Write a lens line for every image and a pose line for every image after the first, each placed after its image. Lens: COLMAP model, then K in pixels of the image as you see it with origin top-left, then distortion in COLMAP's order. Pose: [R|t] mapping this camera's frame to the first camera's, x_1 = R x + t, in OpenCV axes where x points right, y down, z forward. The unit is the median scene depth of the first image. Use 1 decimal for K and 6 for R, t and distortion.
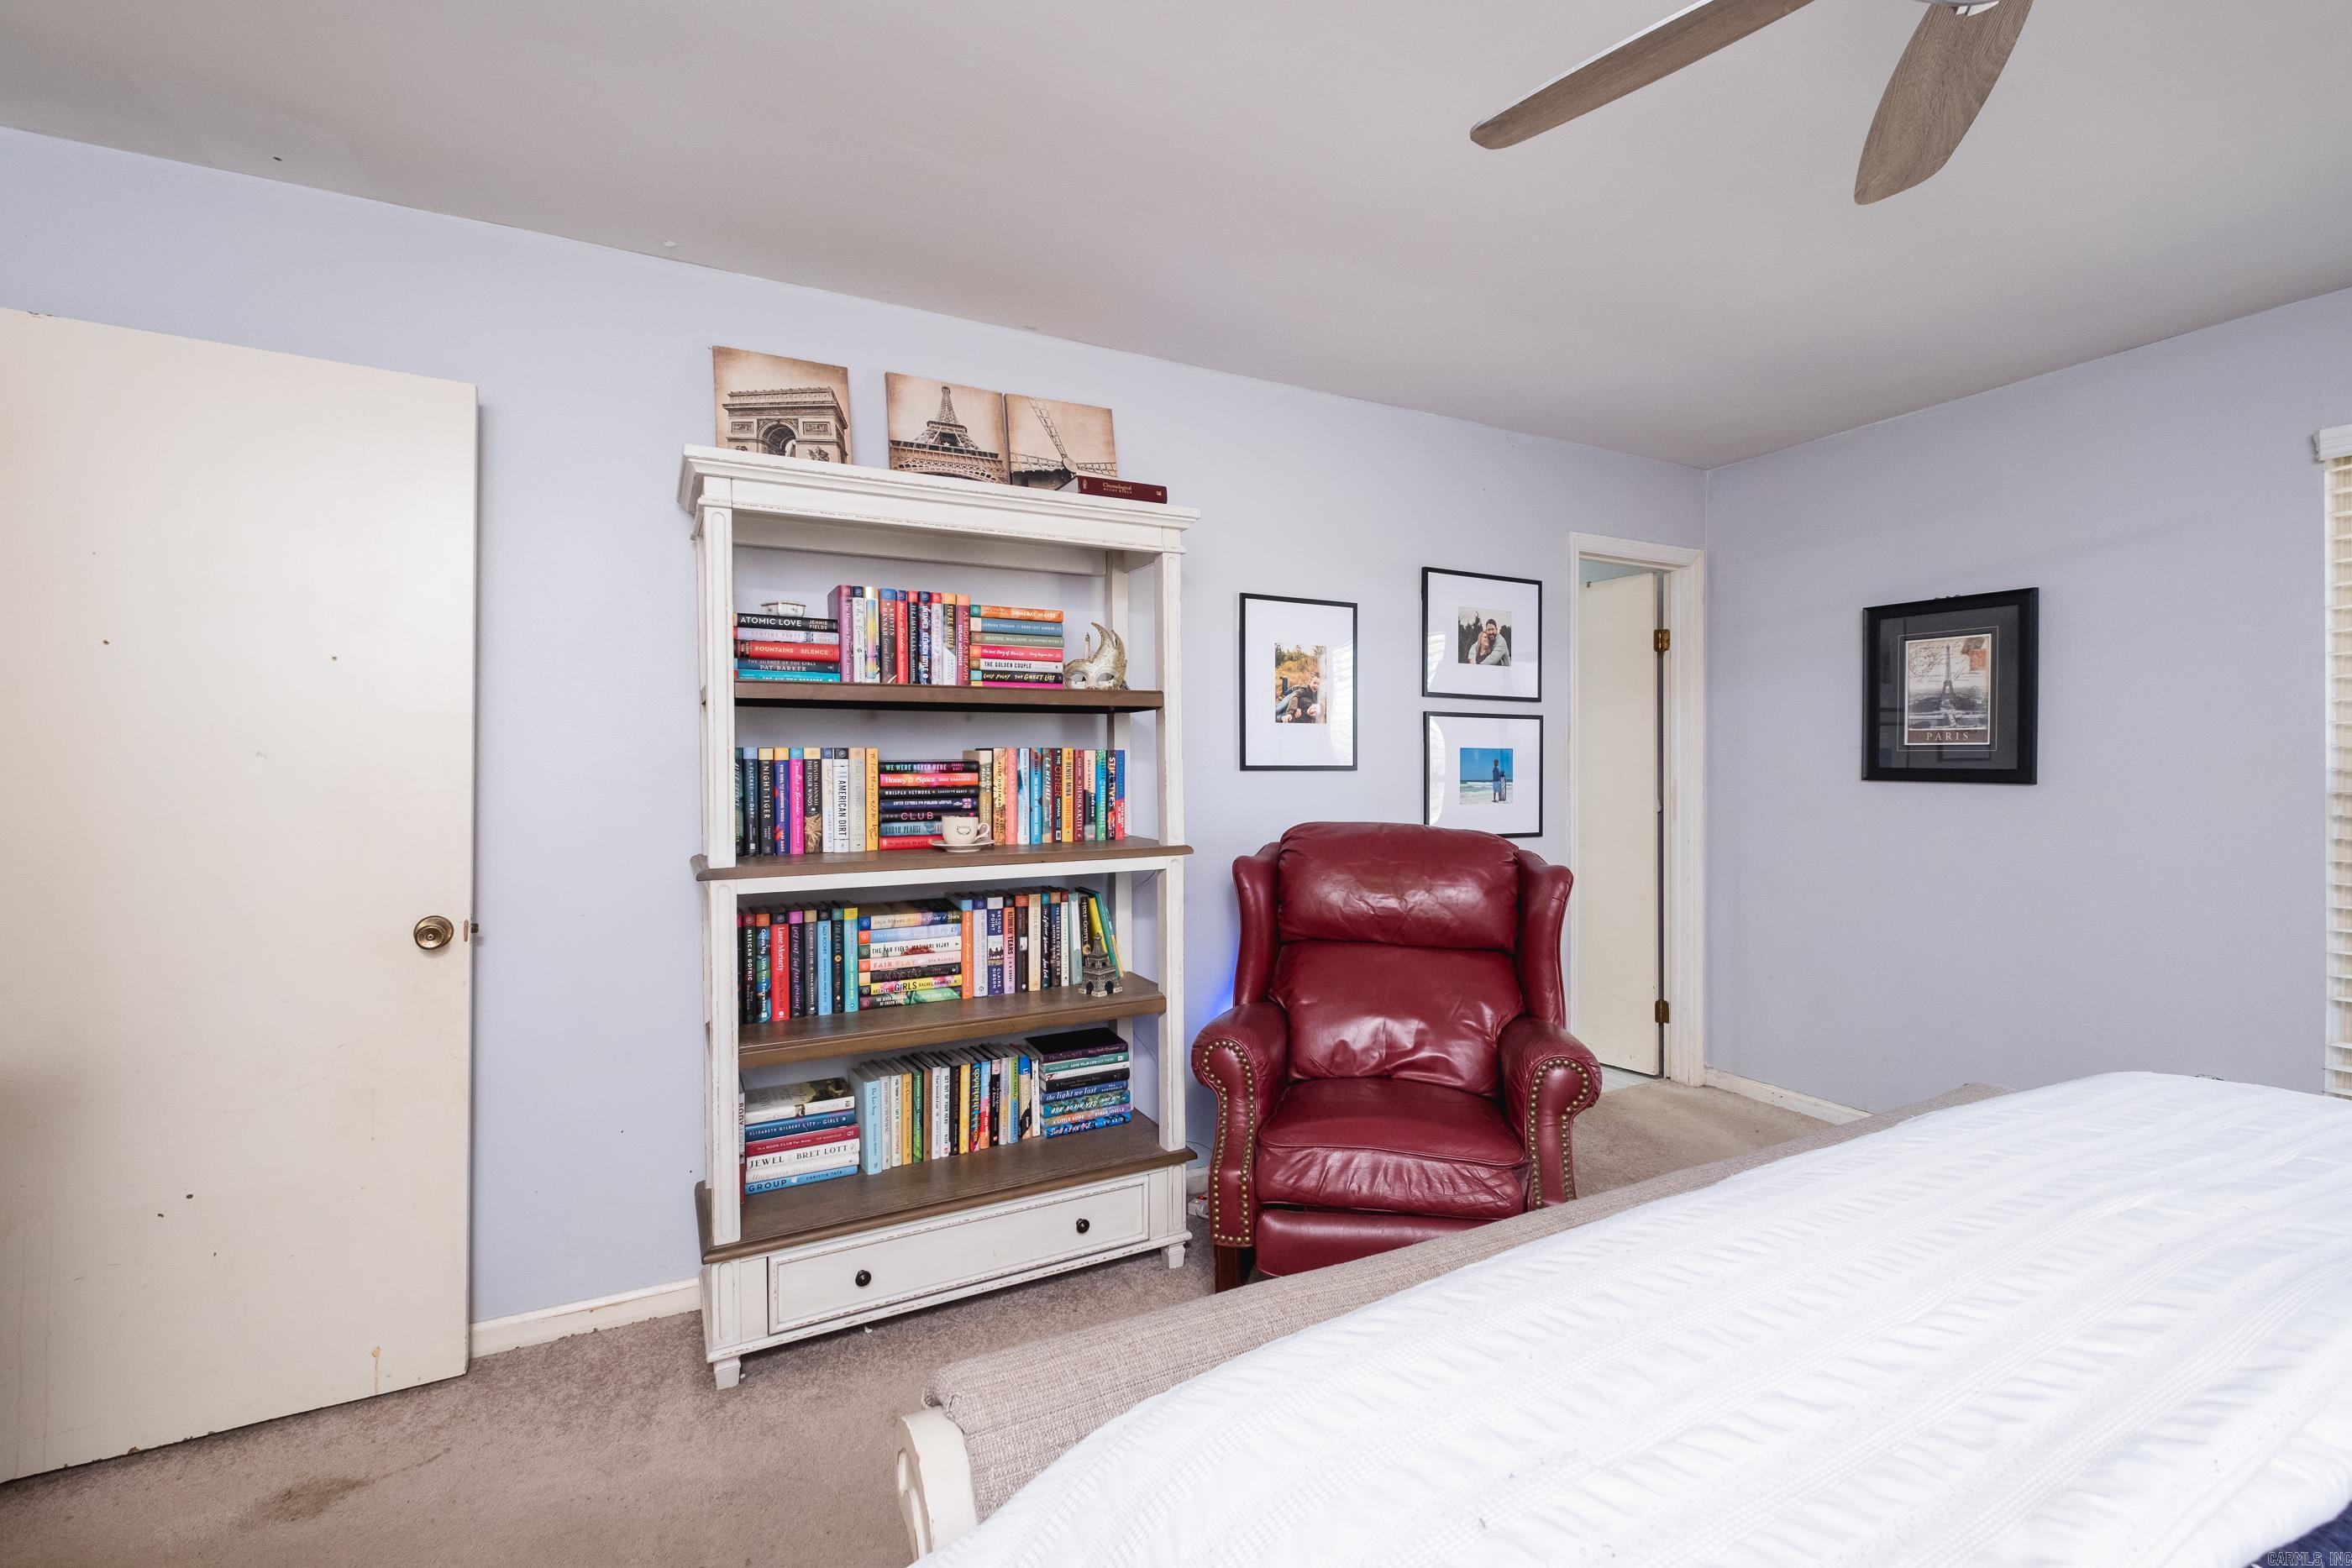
lens RADIAL K [[1019.7, 0, 1171.3], [0, 1019.7, 765.2], [0, 0, 1]] dist [0.001573, -0.001221]
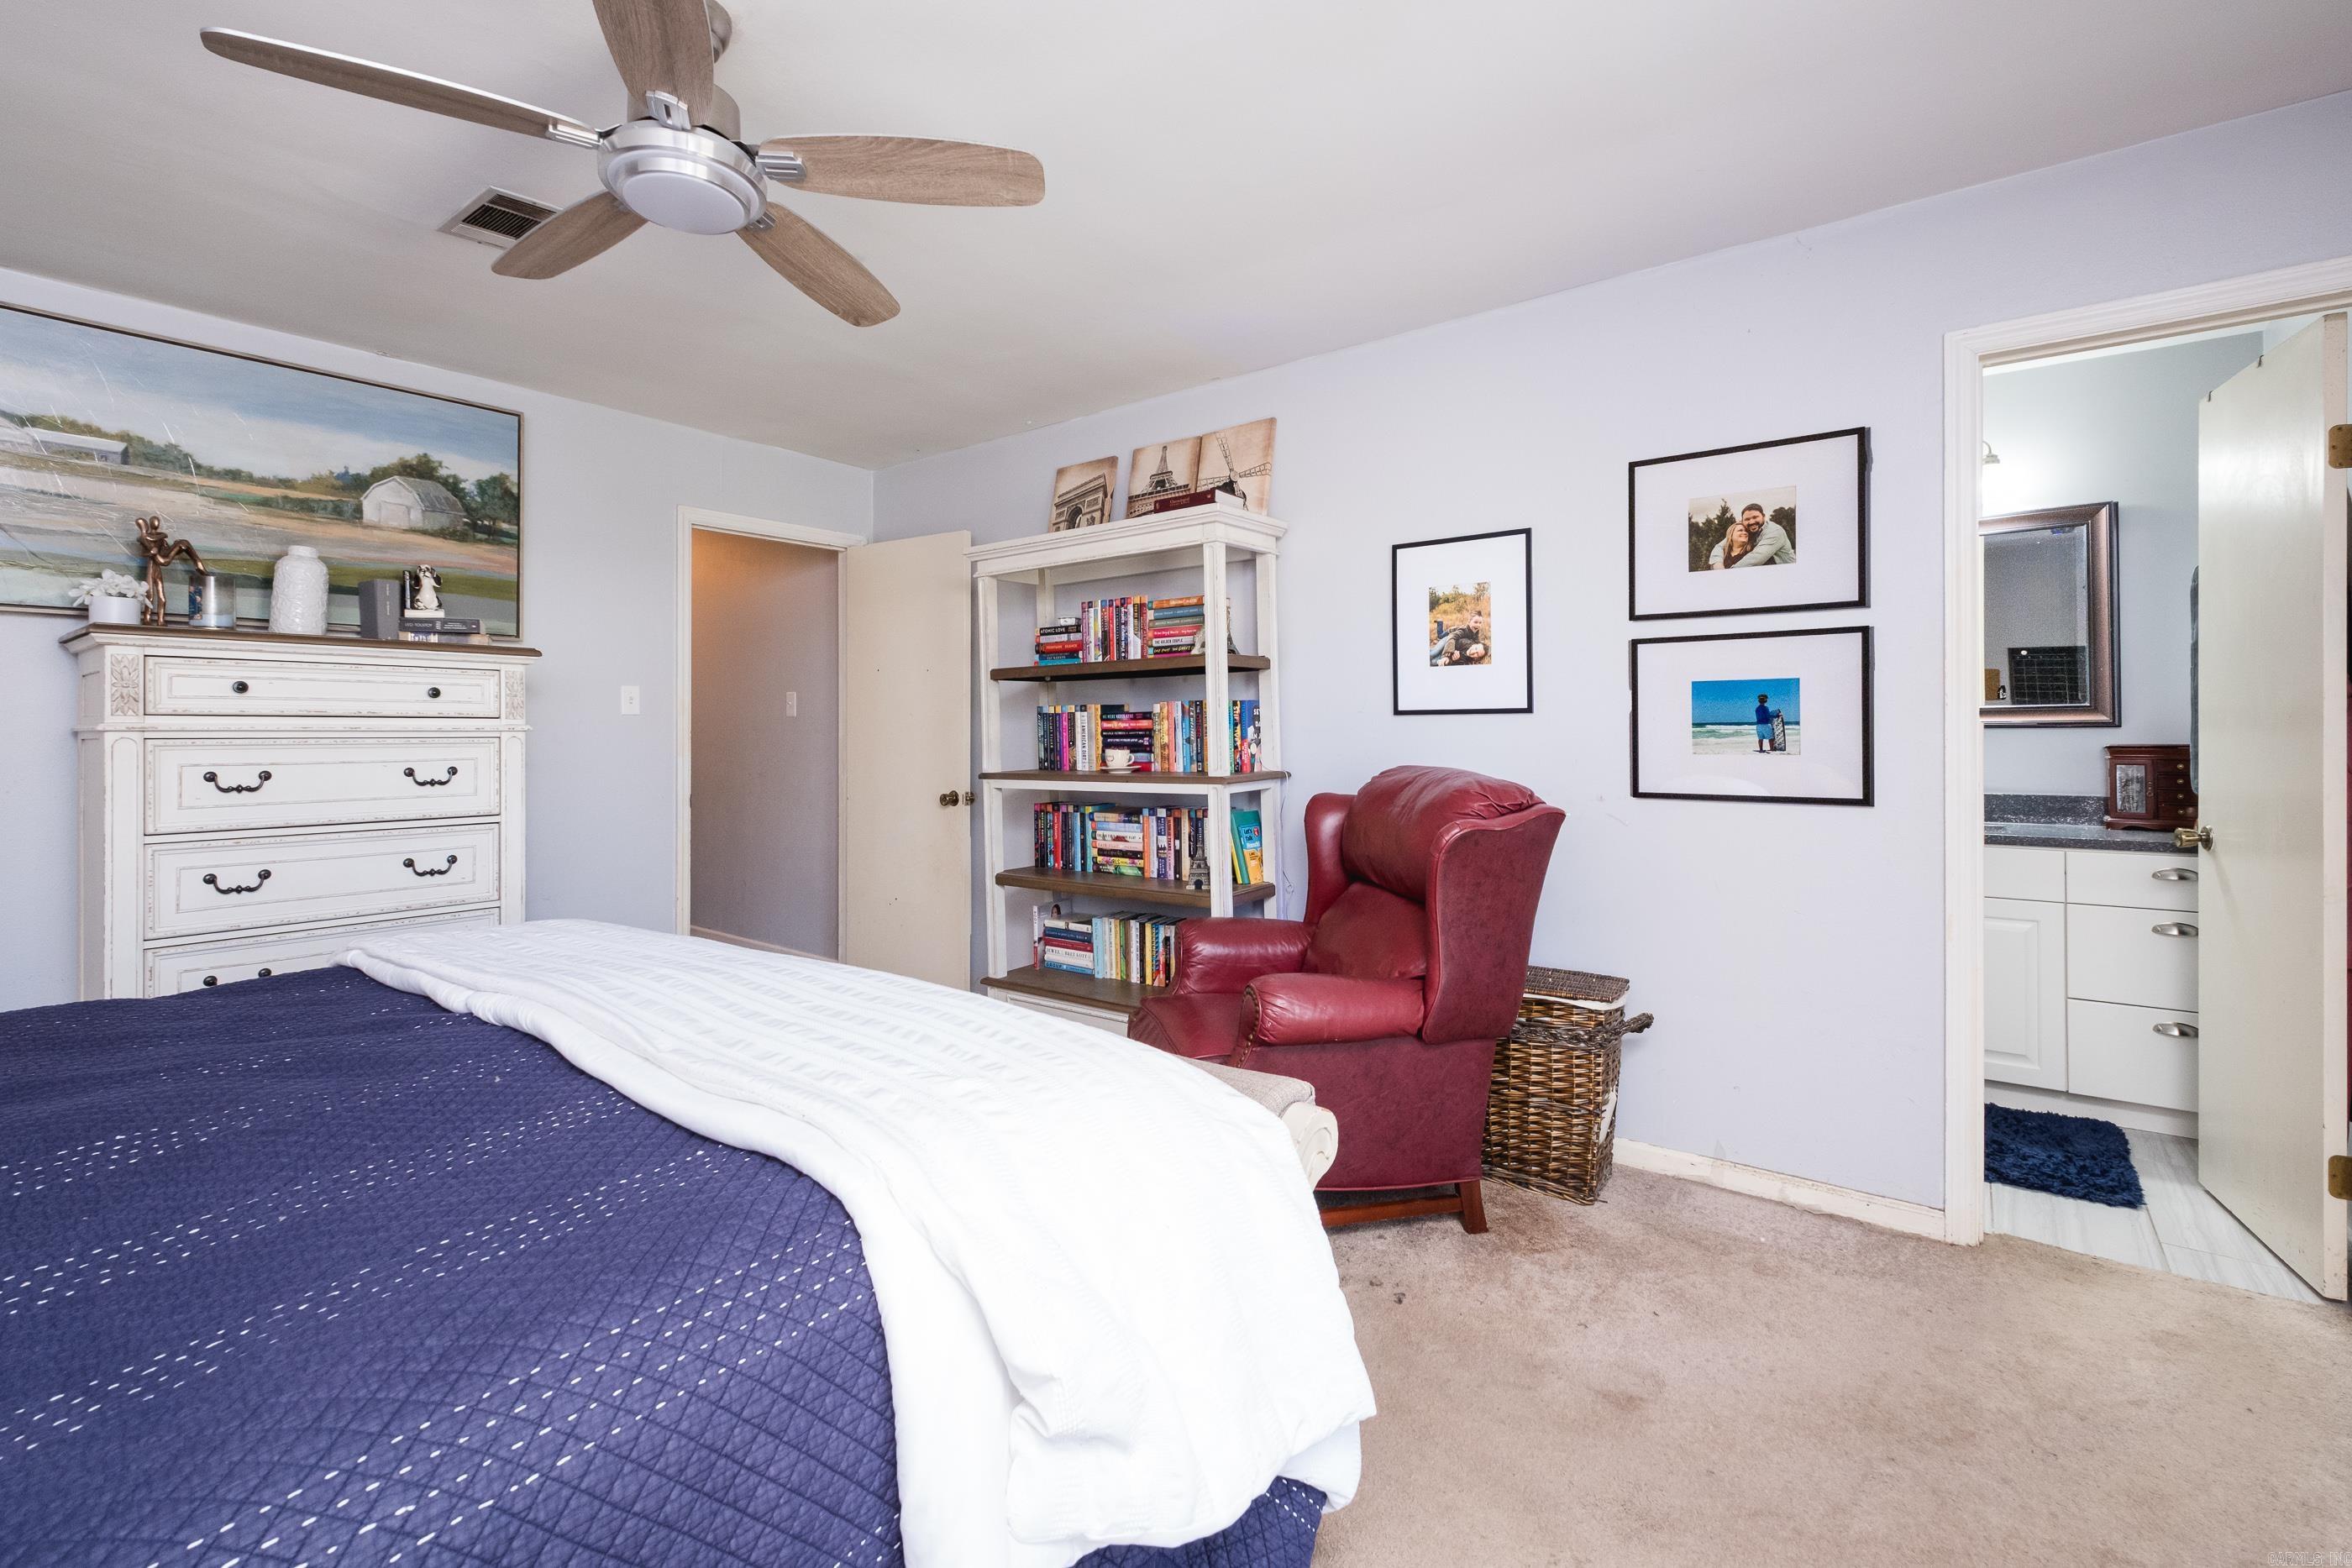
lens RADIAL K [[1032.3, 0, 1181.5], [0, 1032.3, 752.8], [0, 0, 1]] dist [0.000863, -0.000405]
pose [[0.425816, 0.011492, -0.904737, 1.125571], [0.004140, 0.999884, 0.014649, 0.032644], [0.904800, -0.009984, 0.425720, 0.425738]]
